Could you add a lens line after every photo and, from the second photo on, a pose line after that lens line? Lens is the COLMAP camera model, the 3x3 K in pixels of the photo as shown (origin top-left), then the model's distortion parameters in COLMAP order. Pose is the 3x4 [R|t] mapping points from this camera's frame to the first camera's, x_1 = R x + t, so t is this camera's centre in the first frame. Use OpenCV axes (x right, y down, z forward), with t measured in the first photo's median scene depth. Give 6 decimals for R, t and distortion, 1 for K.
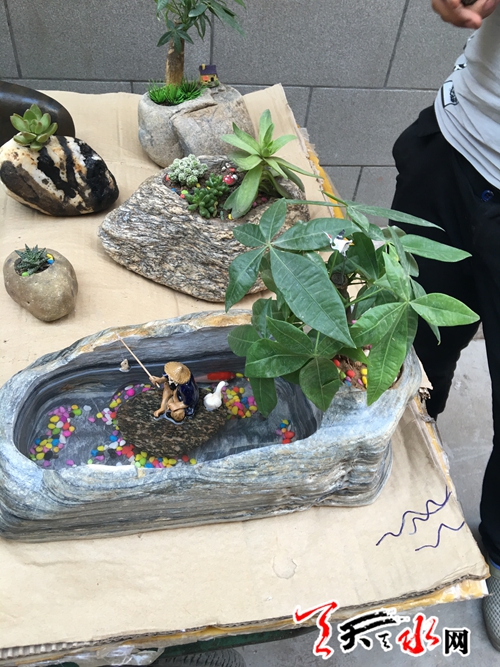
lens RADIAL K [[566.8, 0, 253.9], [0, 566.8, 337.5], [0, 0, 1]] dist [0.079262, -0.148328]
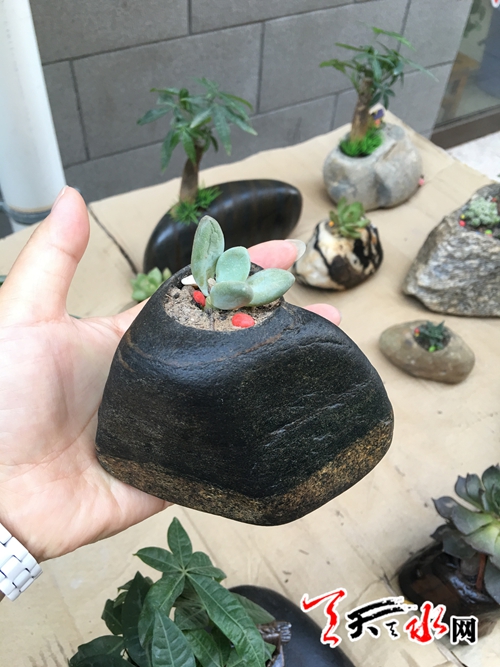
lens RADIAL K [[570.5, 0, 250.0], [0, 570.5, 333.5], [0, 0, 1]] dist [0.067889, -0.142760]
pose [[0.907729, -0.342975, 0.241654, -0.880610], [0.331904, 0.939343, 0.086456, -0.316779], [-0.256648, 0.001727, 0.966503, 0.020938]]
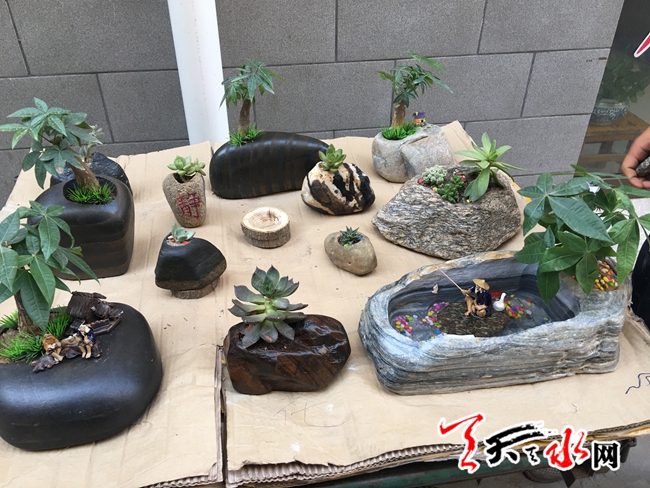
lens RADIAL K [[546.2, 0, 321.7], [0, 546.2, 240.2], [0, 0, 1]] dist [0.080419, -0.139439]
pose [[0.995117, -0.077611, -0.060982, -0.337844], [0.062080, 0.972468, -0.224615, 0.184246], [0.076736, 0.219732, 0.972538, -0.404118]]
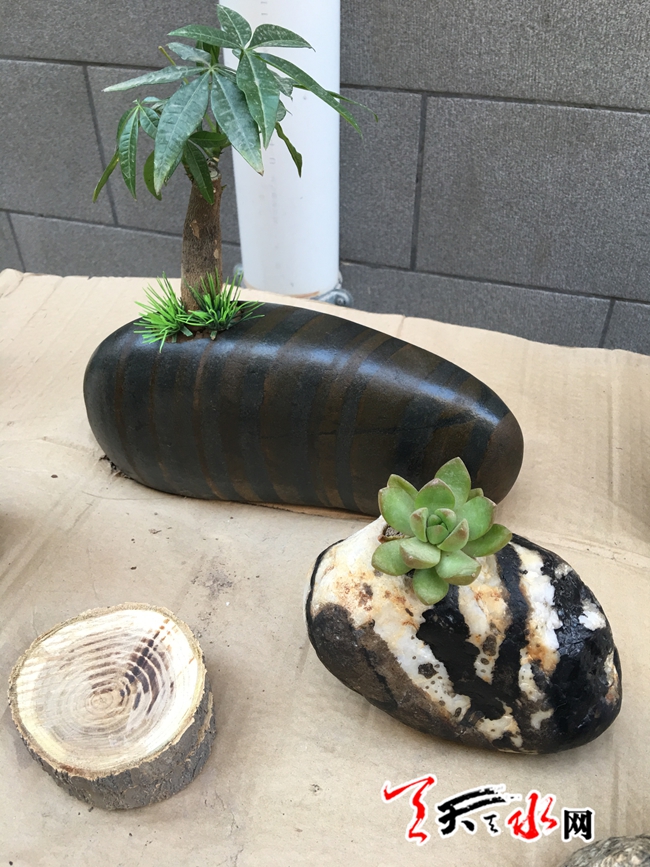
lens RADIAL K [[741.6, 0, 325.0], [0, 741.6, 433.5], [0, 0, 1]] dist [0.067889, -0.142760]
pose [[0.895431, 0.204377, -0.395516, -0.286310], [-0.263502, 0.959376, -0.100814, -0.358446], [0.358845, 0.194492, 0.912909, 0.582825]]
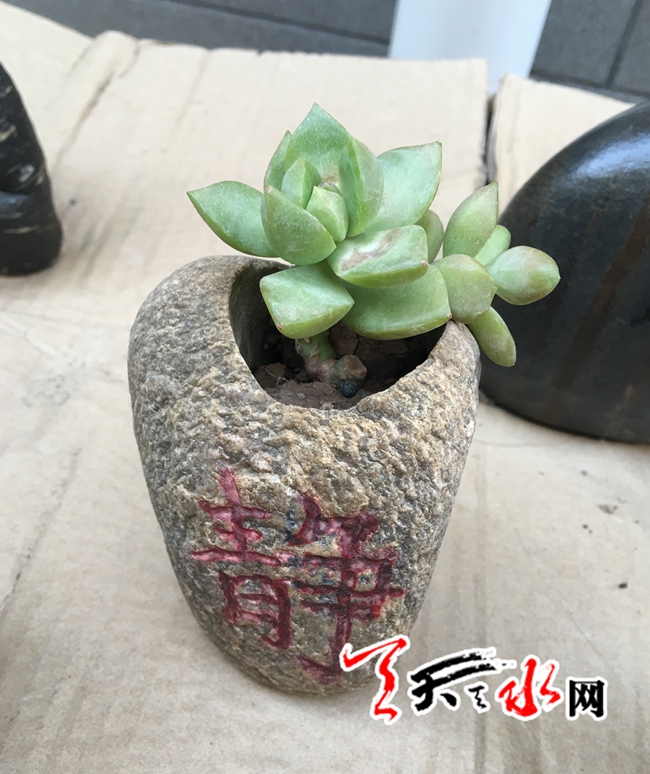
lens RADIAL K [[792.0, 0, 322.6], [0, 792.0, 426.9], [0, 0, 1]] dist [-0.000143, -0.007907]
pose [[0.936289, 0.266529, -0.228745, -0.720055], [-0.270253, 0.962665, 0.015489, -0.308560], [0.224333, 0.047317, 0.973363, 0.736774]]
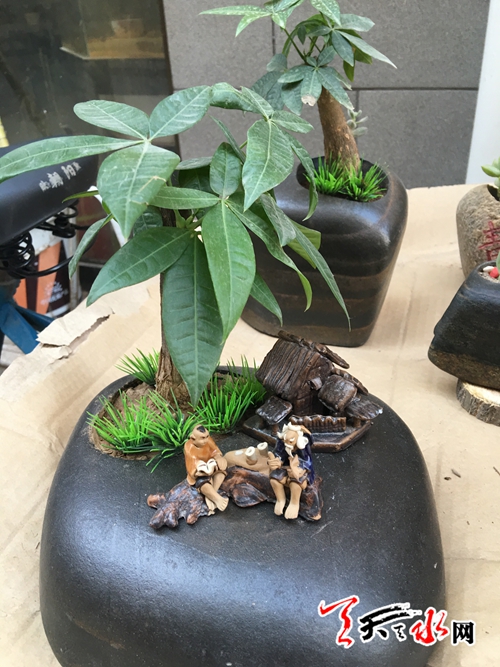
lens RADIAL K [[566.8, 0, 253.9], [0, 566.8, 337.5], [0, 0, 1]] dist [0.079262, -0.148328]
pose [[0.869332, 0.128221, -0.477306, -0.681269], [-0.265783, 0.935509, -0.232769, 0.129704], [0.416678, 0.329214, 0.847347, 0.208378]]
